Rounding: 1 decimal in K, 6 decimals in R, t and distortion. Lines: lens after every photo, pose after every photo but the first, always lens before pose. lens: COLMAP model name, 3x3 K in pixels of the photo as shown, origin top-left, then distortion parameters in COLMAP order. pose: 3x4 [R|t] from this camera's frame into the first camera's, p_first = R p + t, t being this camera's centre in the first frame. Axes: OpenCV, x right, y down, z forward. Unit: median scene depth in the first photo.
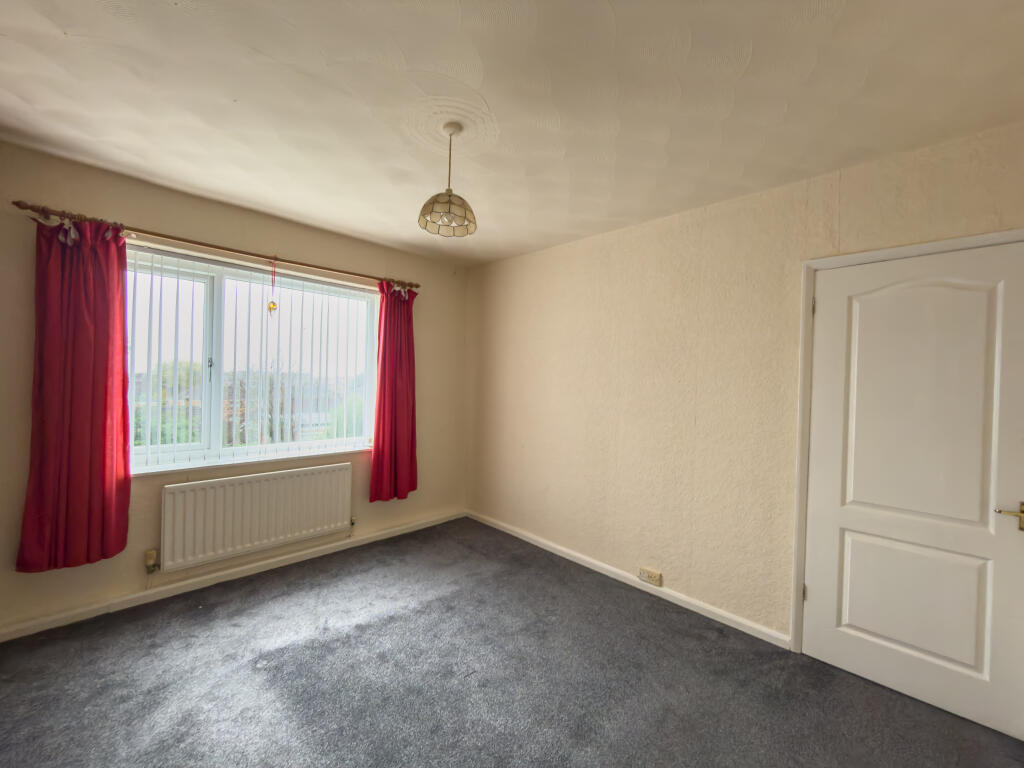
lens RADIAL K [[409.5, 0, 510.0], [0, 409.5, 383.8], [0, 0, 1]] dist [-0.008225, 0.000522]
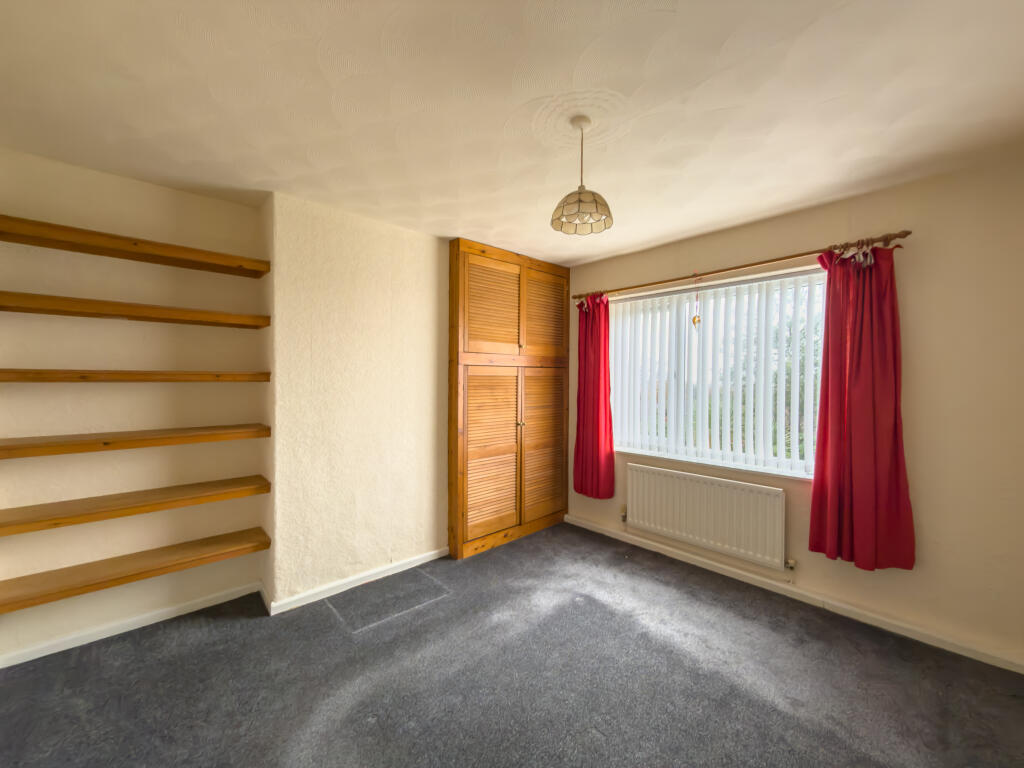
lens RADIAL K [[409.5, 0, 510.0], [0, 409.5, 383.8], [0, 0, 1]] dist [-0.008225, 0.000522]
pose [[-0.050864, -0.019981, -0.998506, 0.545477], [-0.015730, 0.999692, -0.019204, 0.008056], [0.998582, 0.014730, -0.051163, 0.596501]]
